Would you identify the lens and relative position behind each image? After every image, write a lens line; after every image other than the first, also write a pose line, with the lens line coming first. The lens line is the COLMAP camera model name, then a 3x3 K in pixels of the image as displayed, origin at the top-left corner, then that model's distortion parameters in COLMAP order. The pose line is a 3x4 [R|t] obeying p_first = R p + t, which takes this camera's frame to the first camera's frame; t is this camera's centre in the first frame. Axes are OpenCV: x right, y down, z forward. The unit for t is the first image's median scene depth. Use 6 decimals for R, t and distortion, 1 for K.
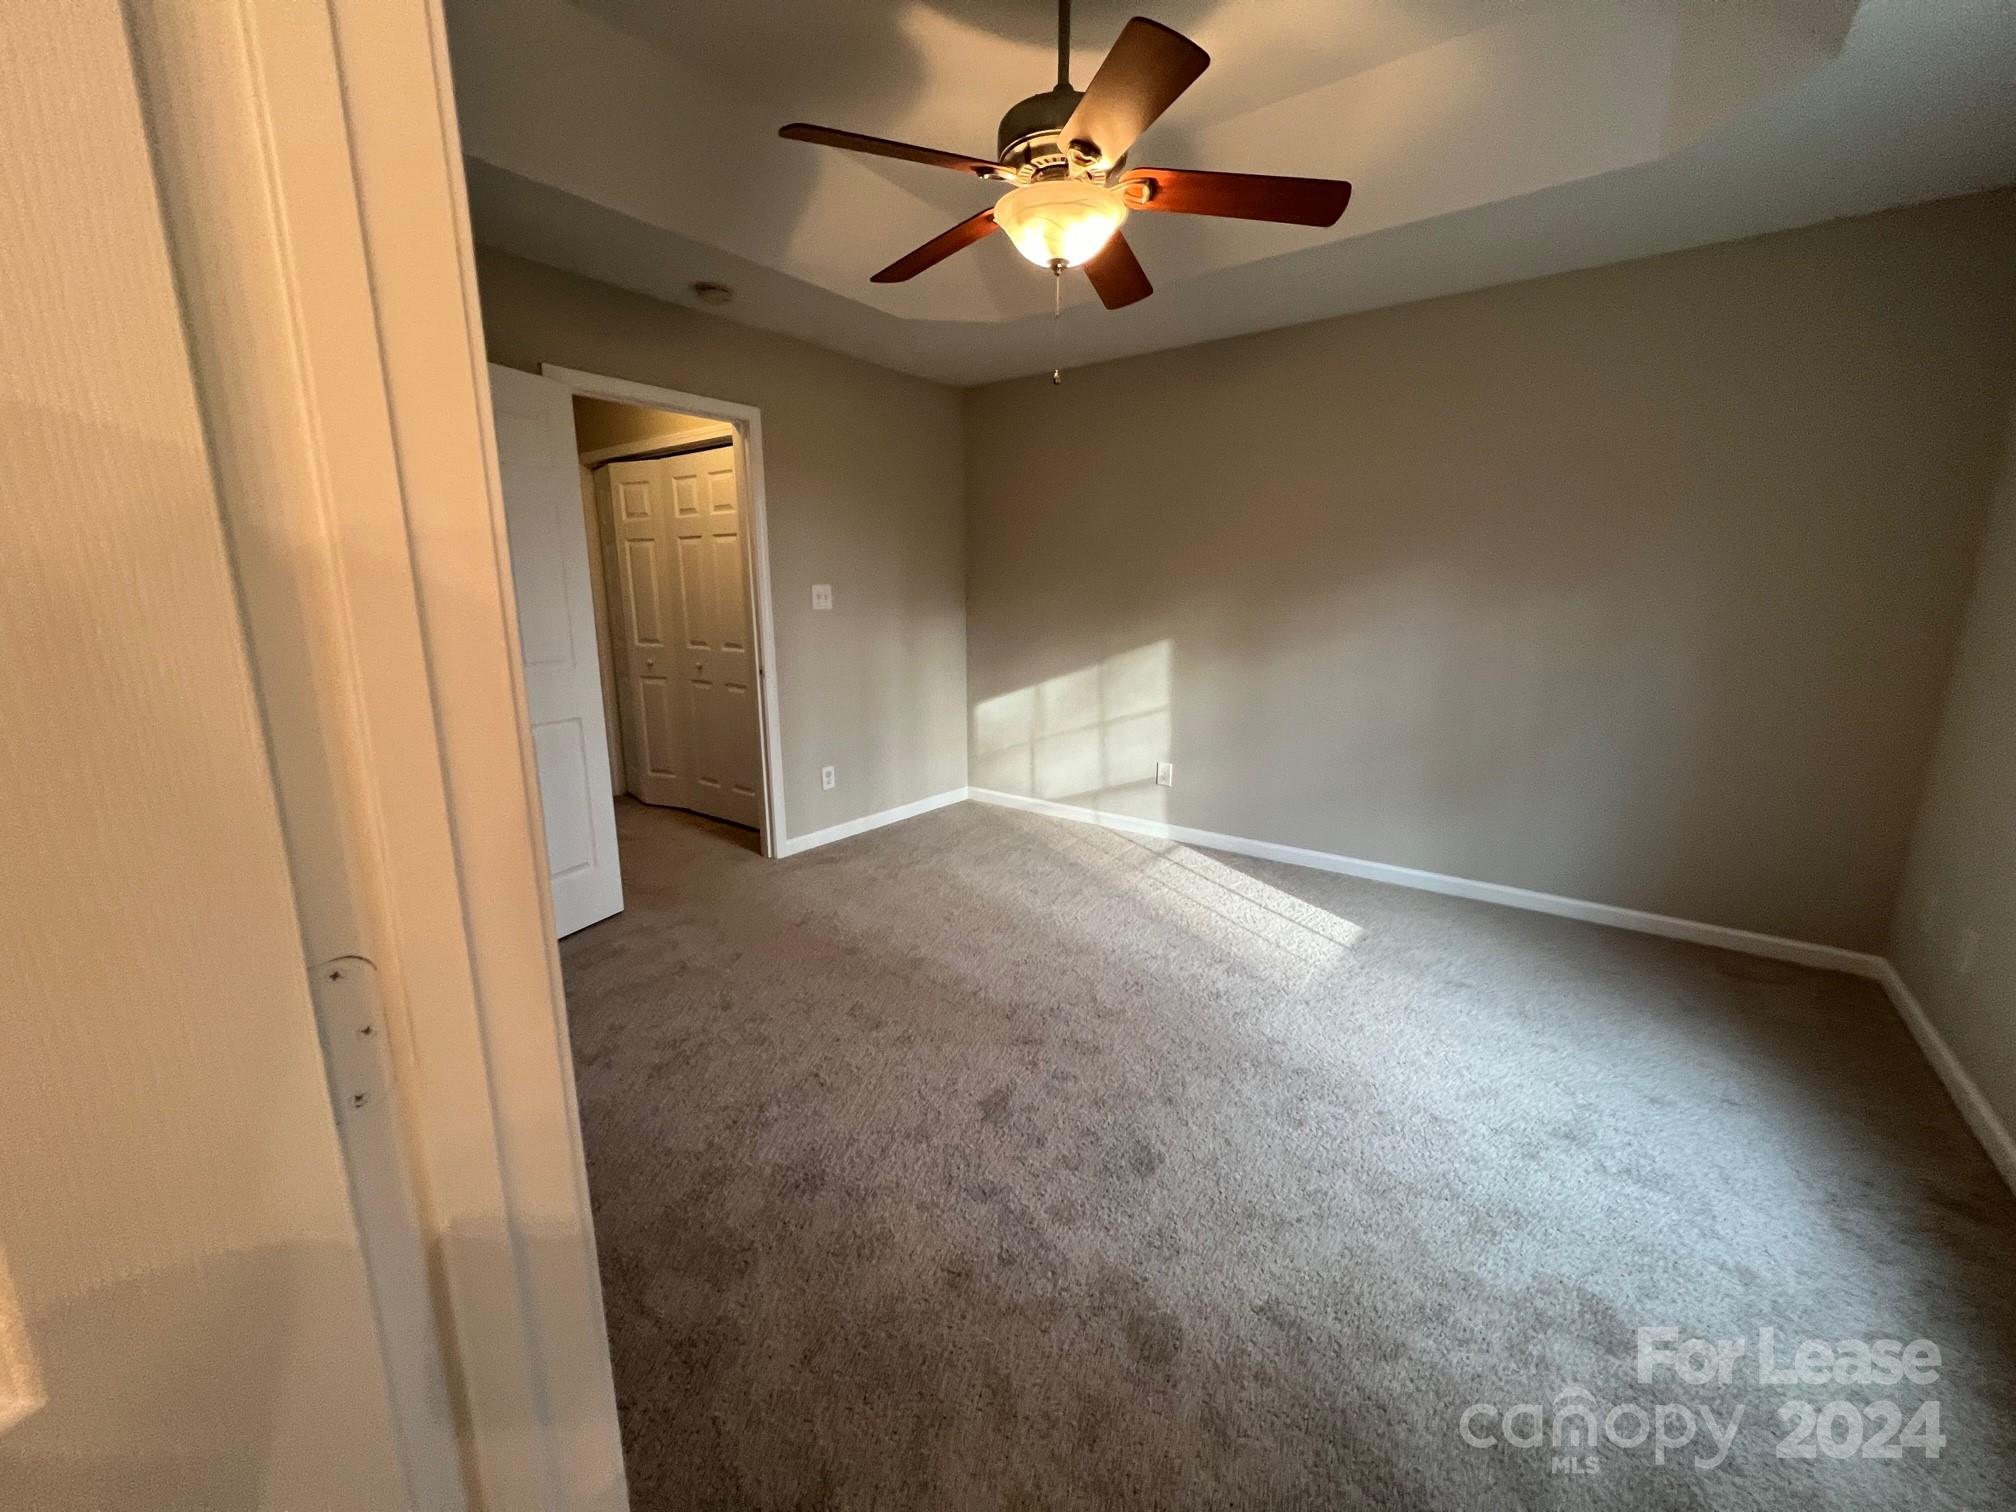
lens RADIAL K [[811.8, 0, 1006.5], [0, 811.8, 765.5], [0, 0, 1]] dist [0.003910, -0.000291]
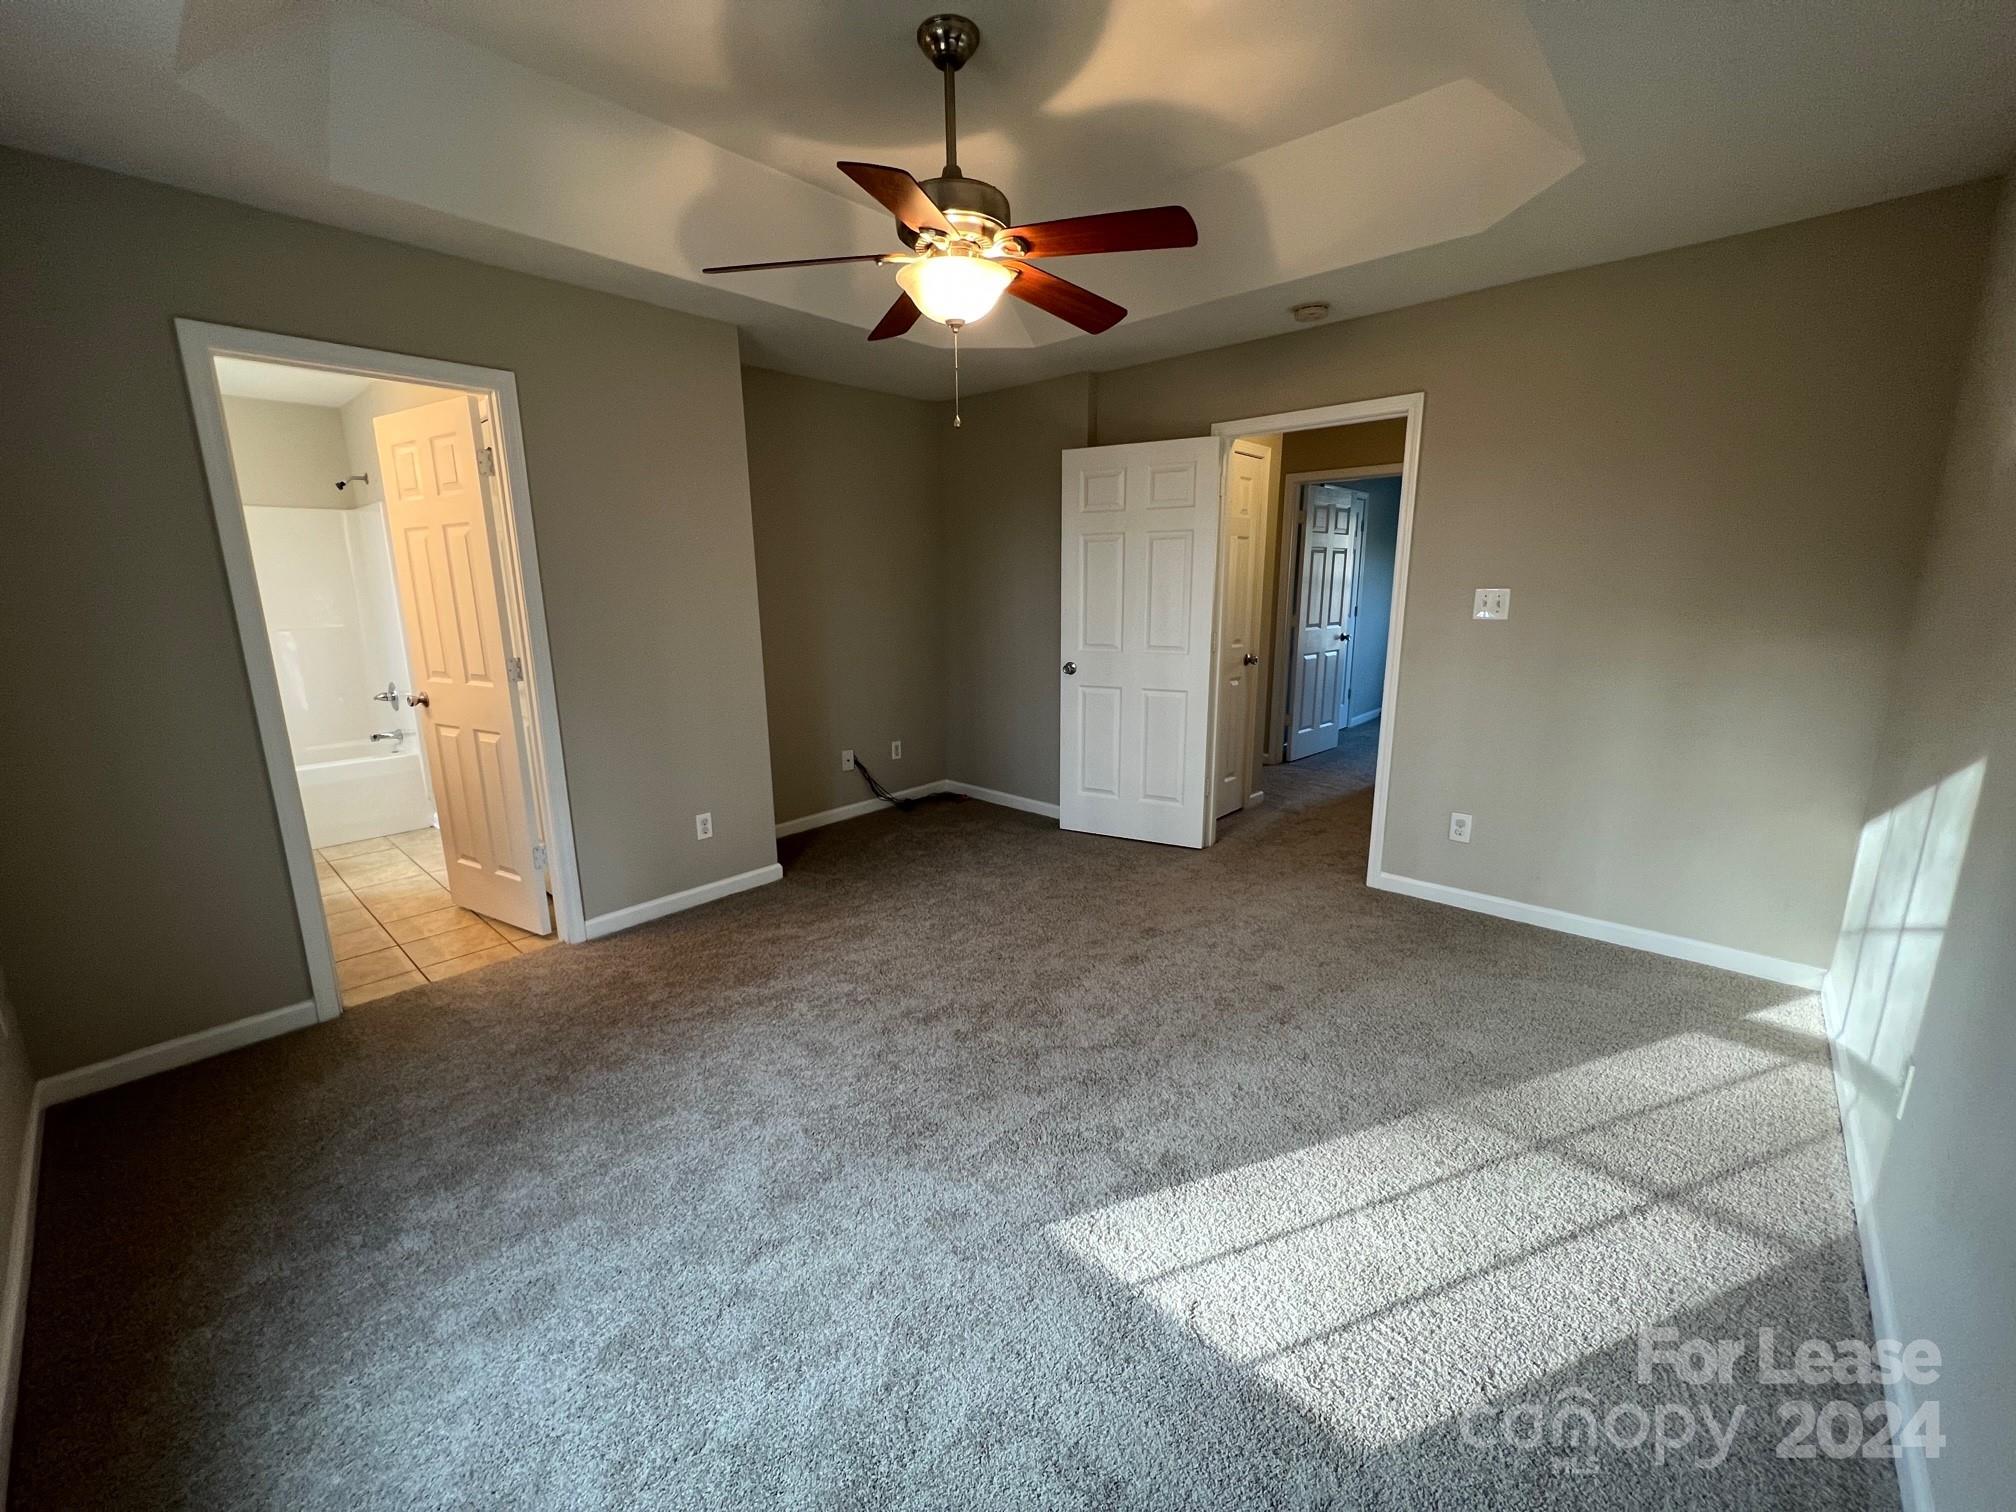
lens RADIAL K [[811.8, 0, 1011.1], [0, 811.8, 748.1], [0, 0, 1]] dist [0.003910, -0.000291]
pose [[-0.089369, 0.202973, -0.975097, 0.682273], [-0.211179, 0.952894, 0.217706, -0.163671], [0.973353, 0.225377, -0.042296, 0.676216]]
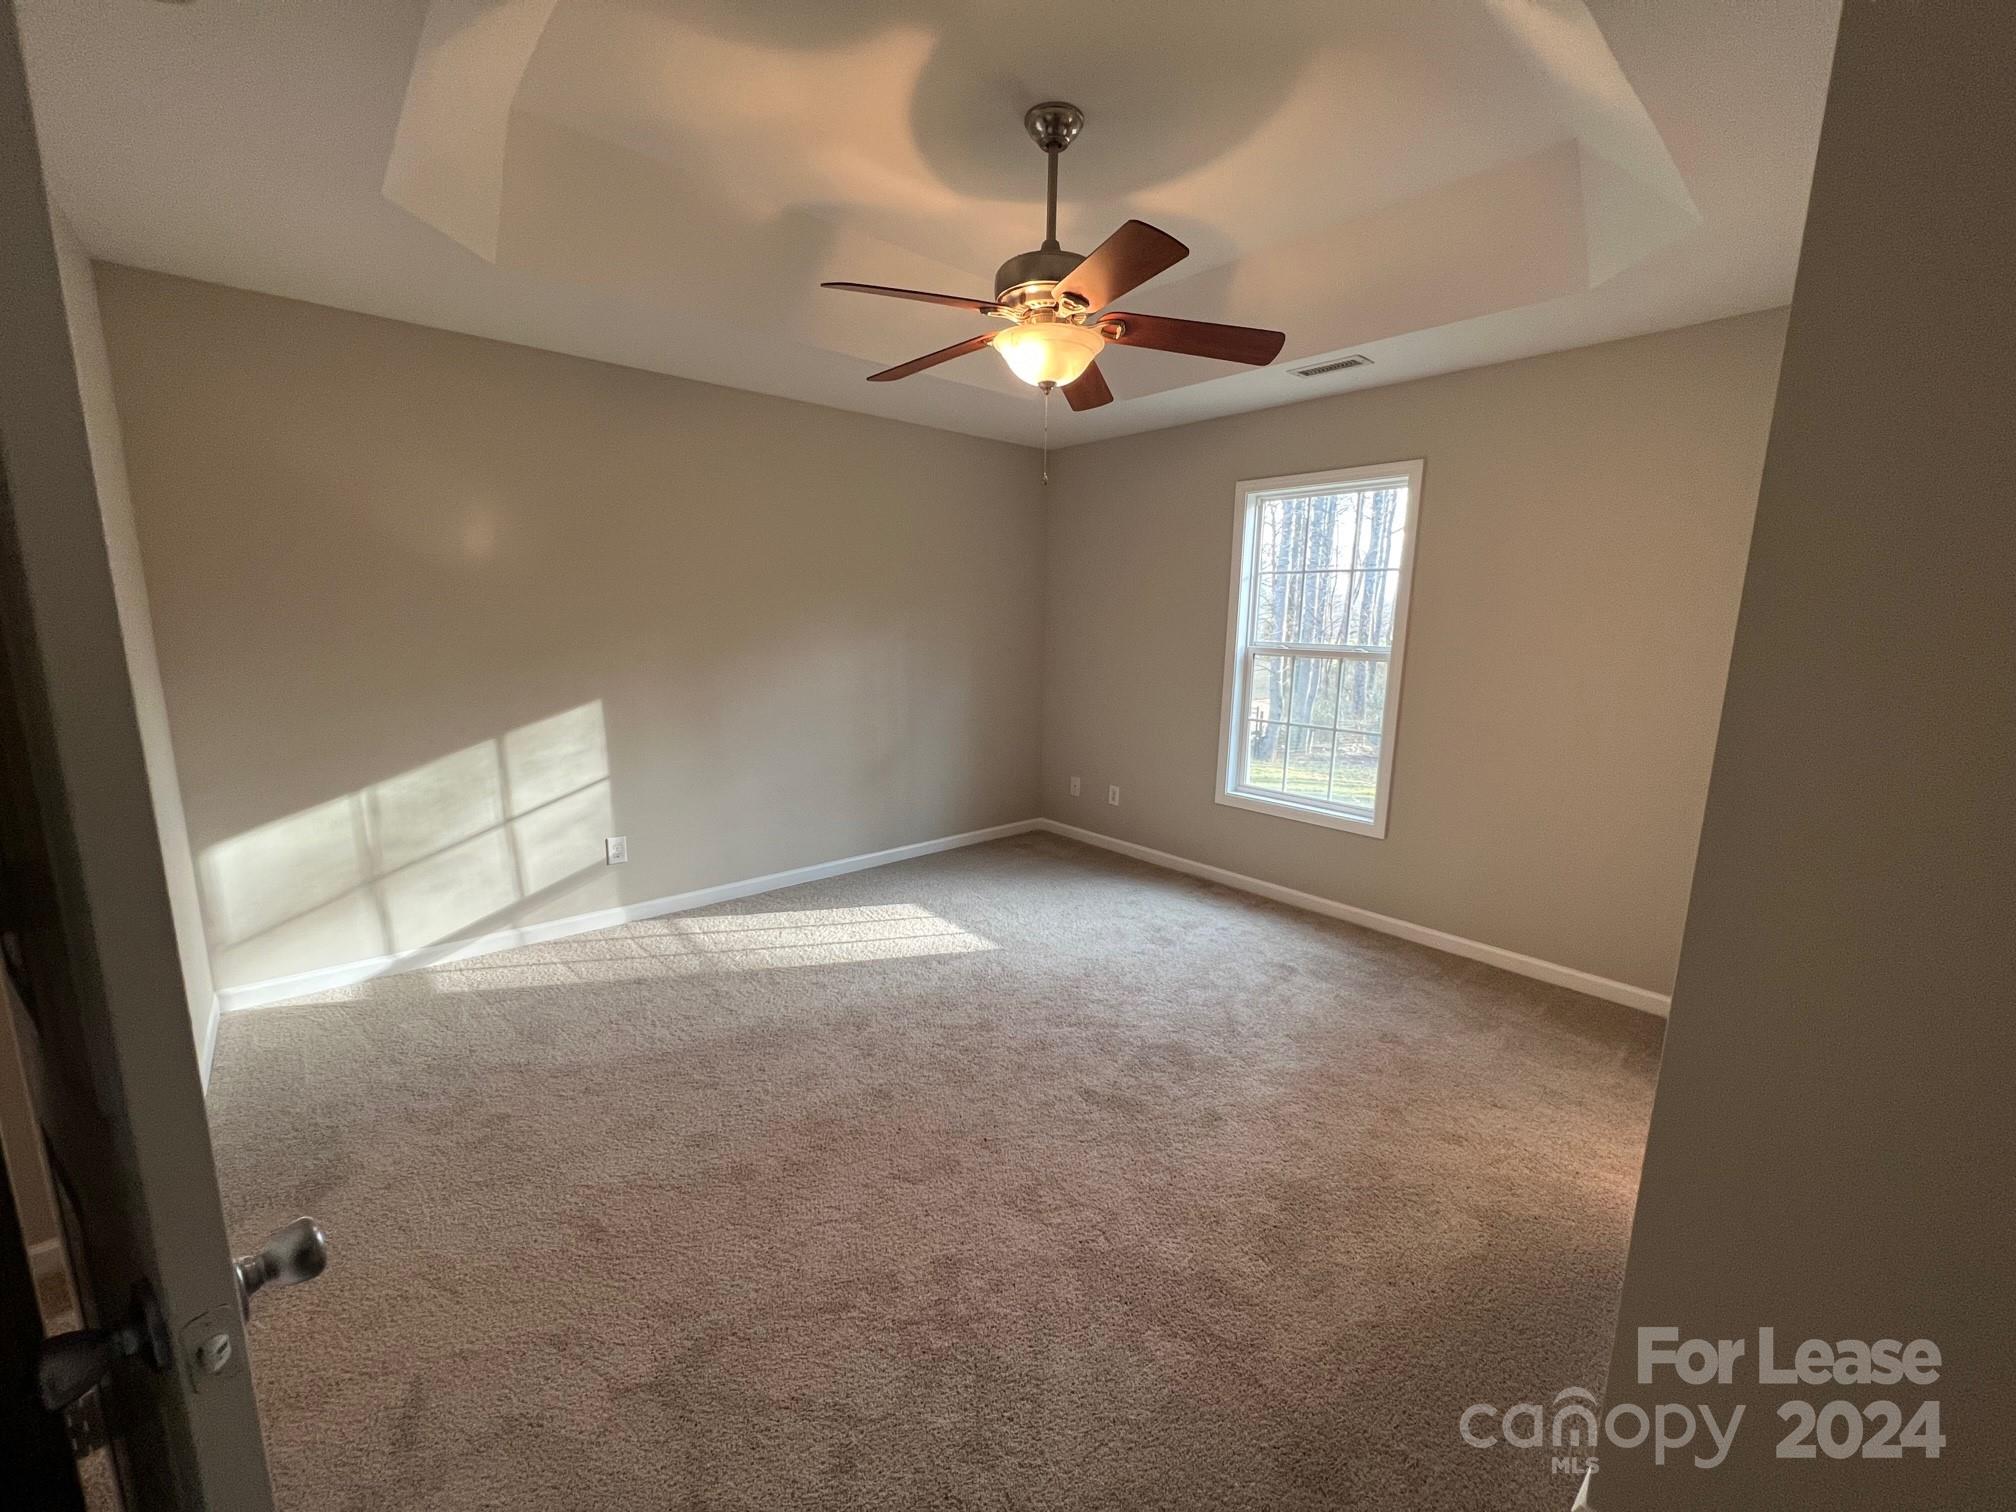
lens RADIAL K [[811.8, 0, 1009.2], [0, 811.8, 746.4], [0, 0, 1]] dist [0.003910, -0.000291]
pose [[0.203772, -0.153499, 0.966910, -0.630996], [0.200368, 0.973265, 0.112281, -0.130573], [-0.958295, 0.170858, 0.229080, 0.467476]]
